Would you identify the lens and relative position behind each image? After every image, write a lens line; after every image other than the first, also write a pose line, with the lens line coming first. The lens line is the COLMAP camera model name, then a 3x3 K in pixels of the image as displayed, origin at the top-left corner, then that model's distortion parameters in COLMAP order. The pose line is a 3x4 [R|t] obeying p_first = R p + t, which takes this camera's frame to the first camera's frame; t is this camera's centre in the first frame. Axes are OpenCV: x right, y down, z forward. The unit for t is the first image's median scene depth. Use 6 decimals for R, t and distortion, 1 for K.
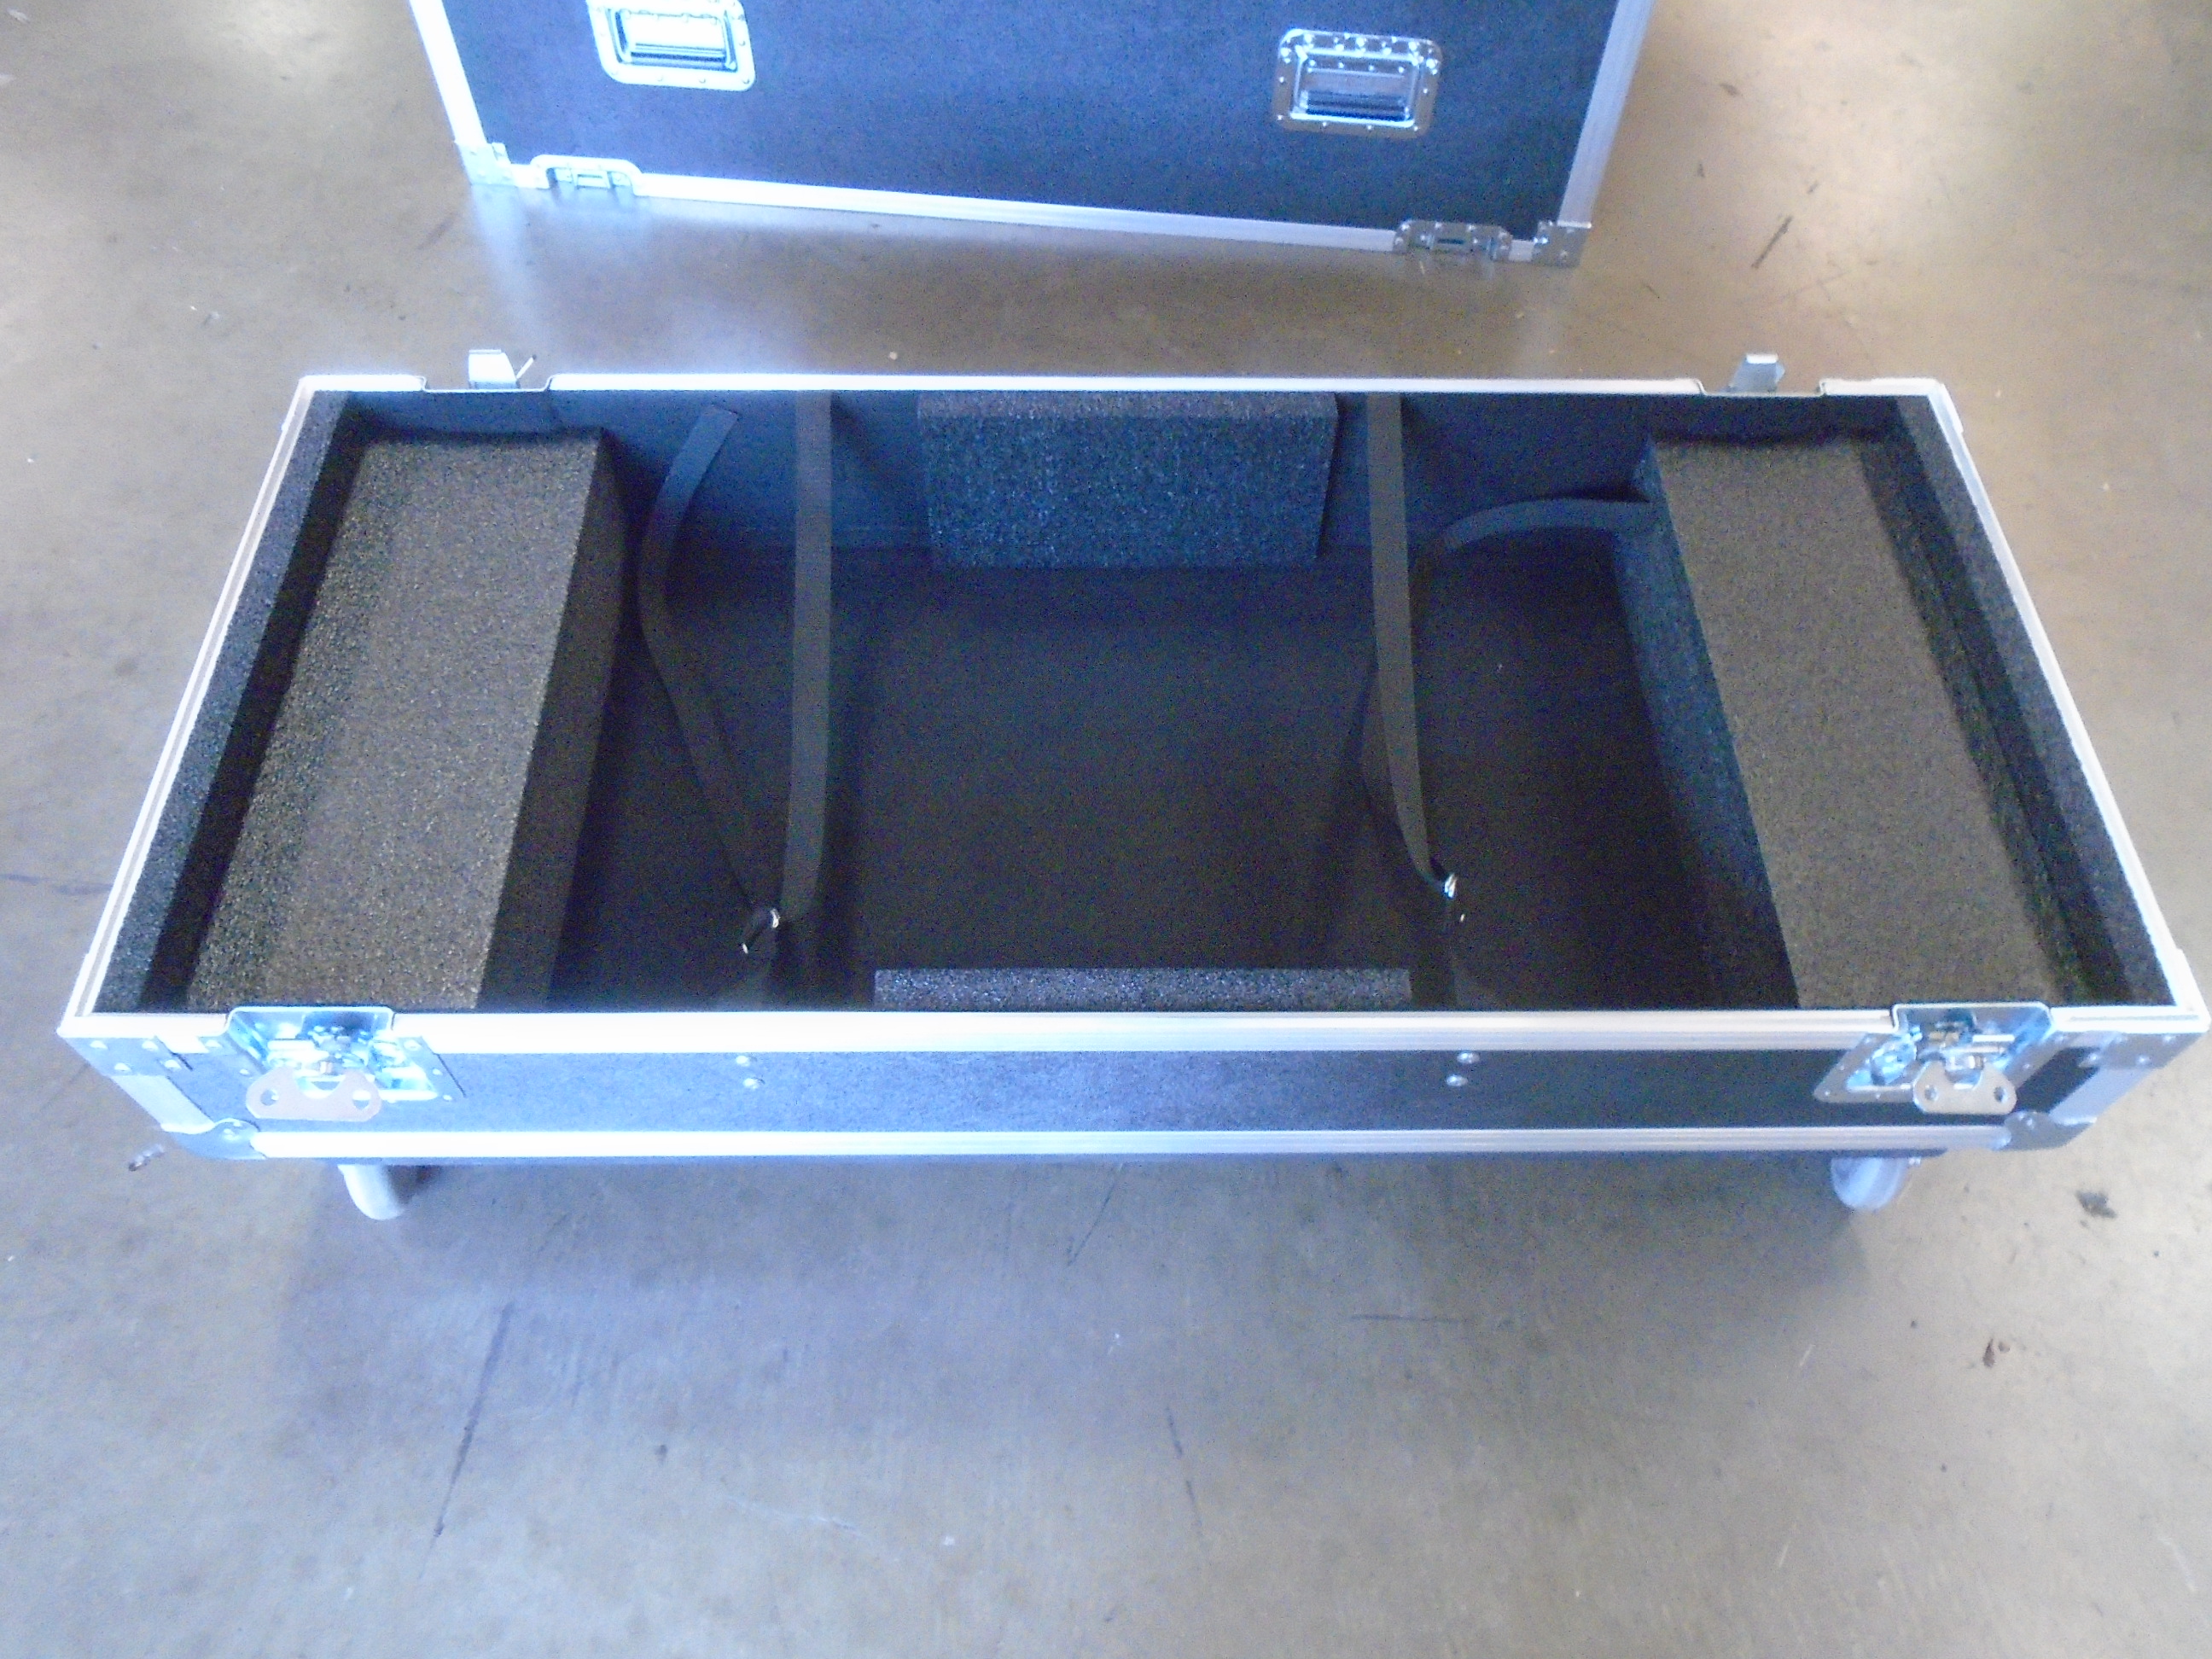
lens RADIAL K [[1728.3, 0, 1111.4], [0, 1728.3, 826.6], [0, 0, 1]] dist [-0.001245, -0.006055]
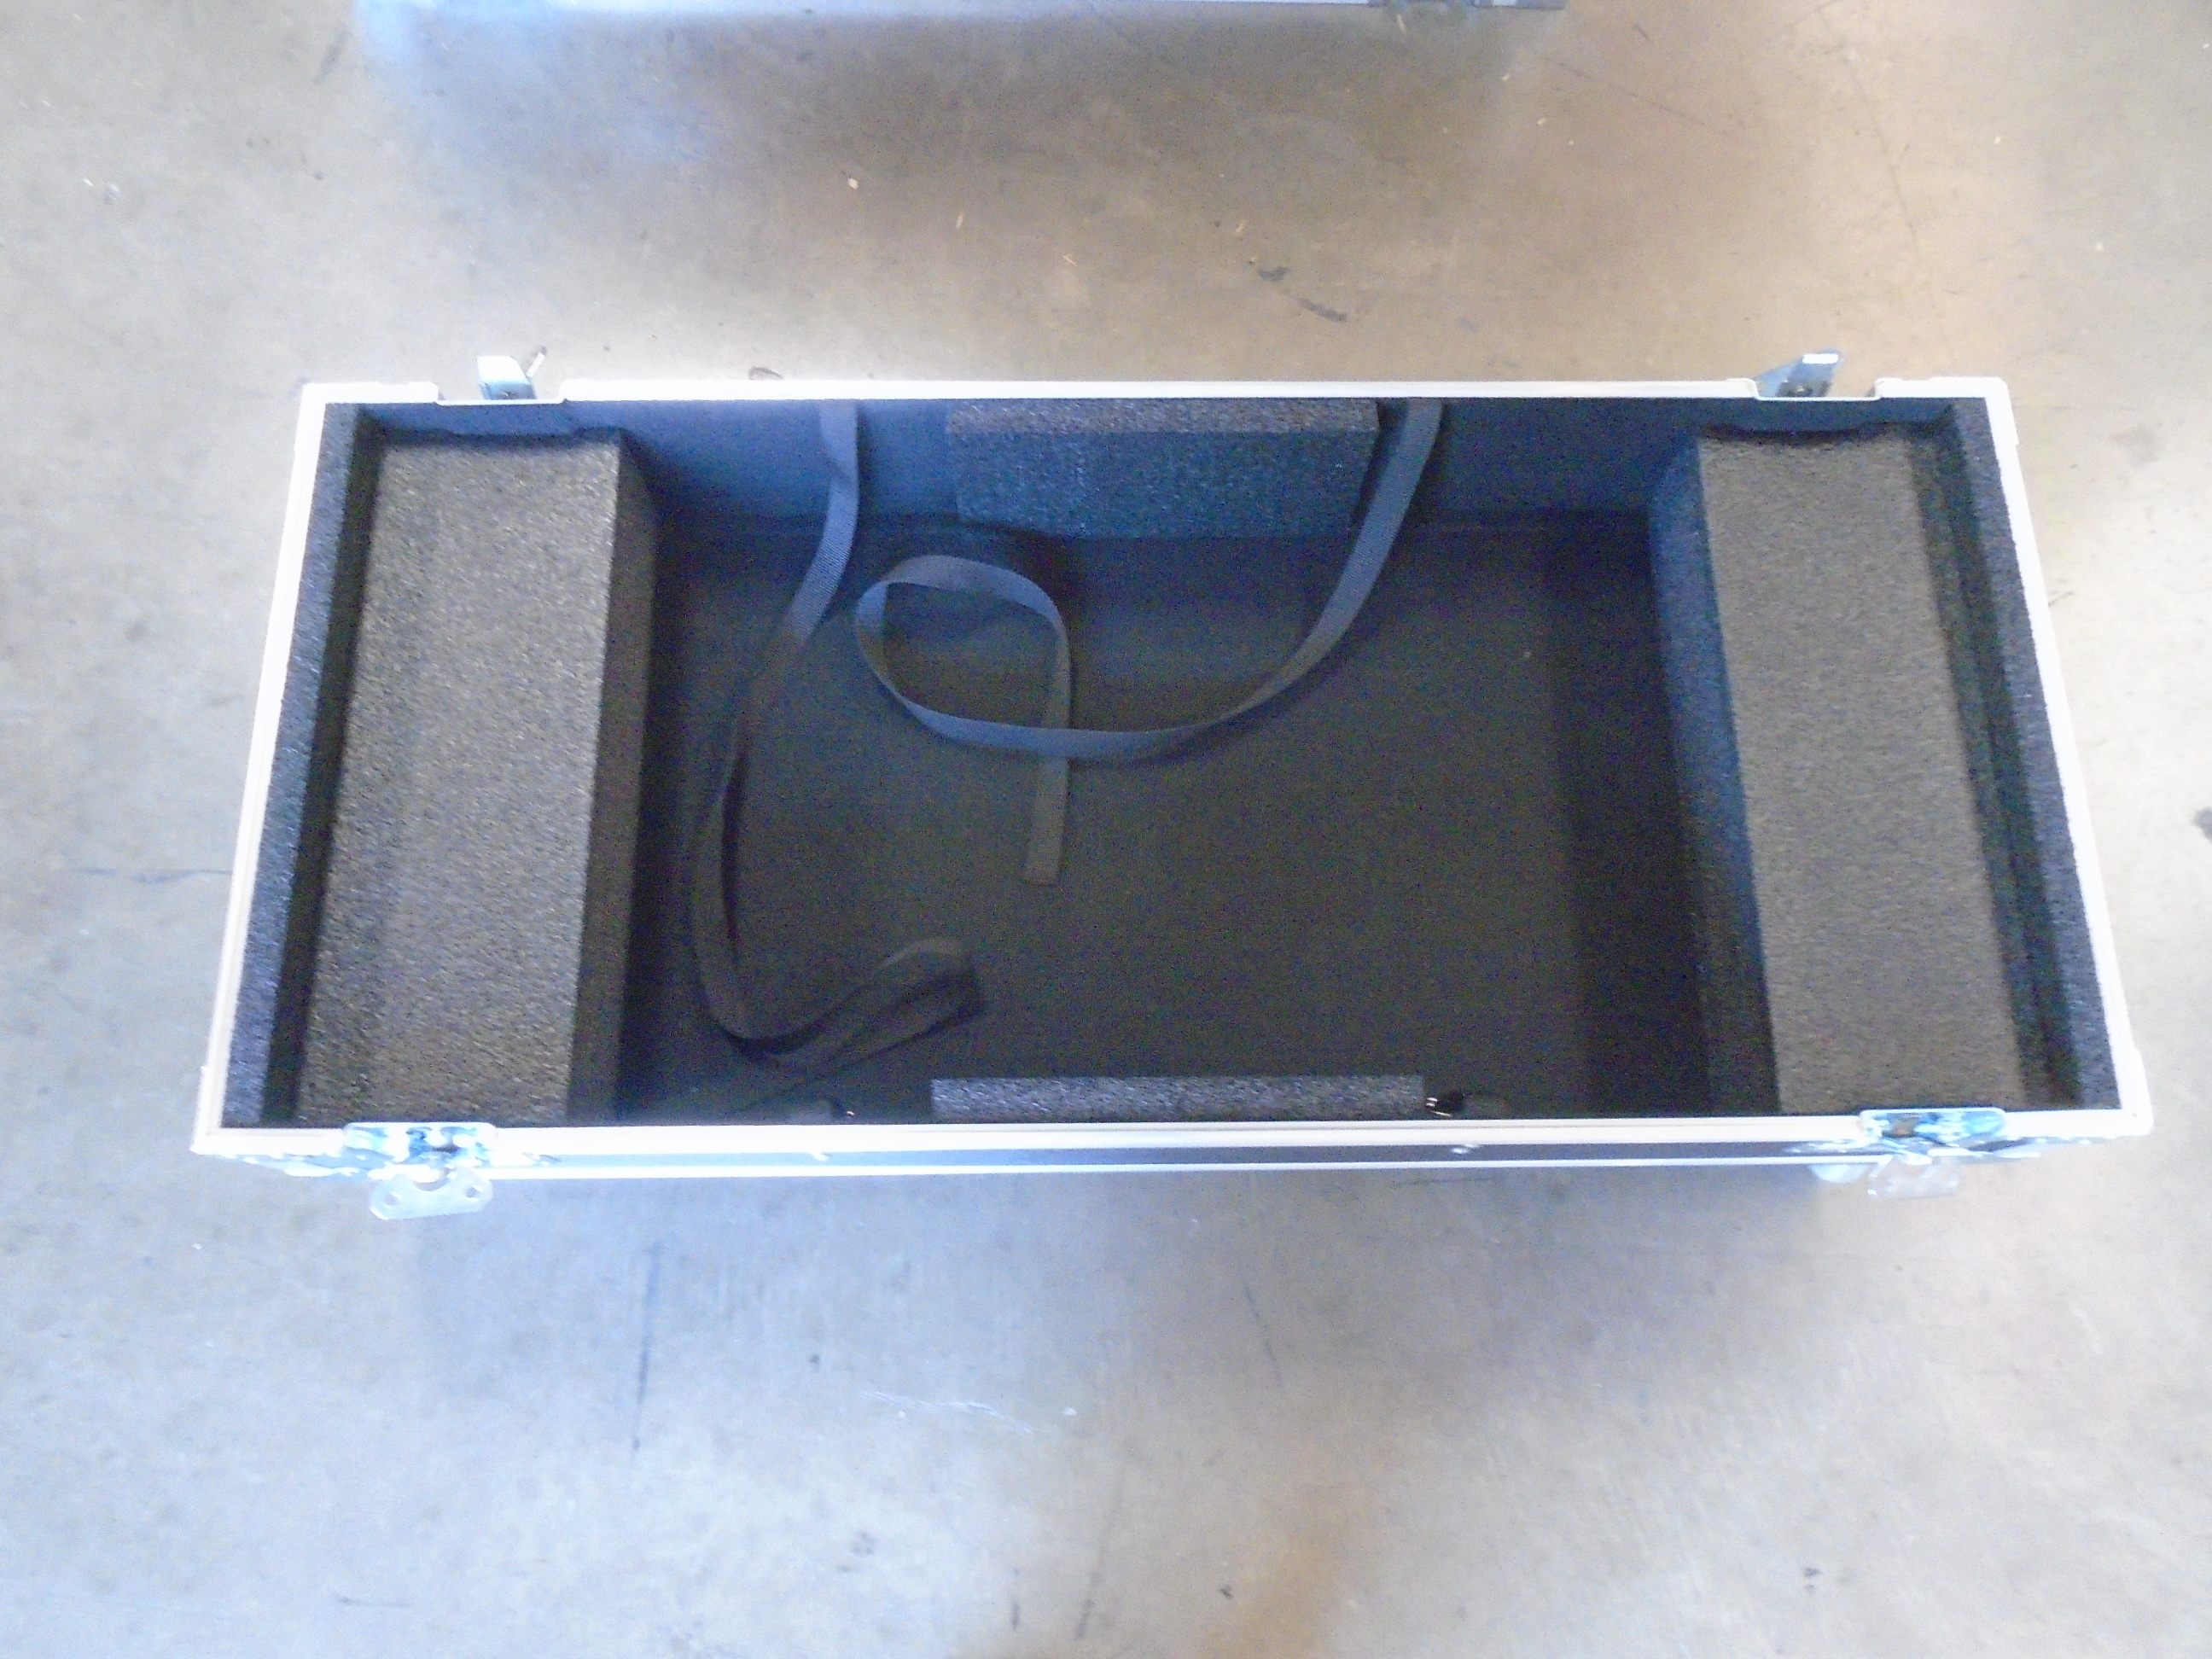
lens RADIAL K [[1727.1, 0, 1102.5], [0, 1727.1, 829.1], [0, 0, 1]] dist [-0.008284, 0.009507]
pose [[0.995979, -0.084354, 0.030167, -0.071845], [0.072144, 0.954863, 0.288153, -0.295926], [-0.053113, -0.284818, 0.957109, -0.017101]]
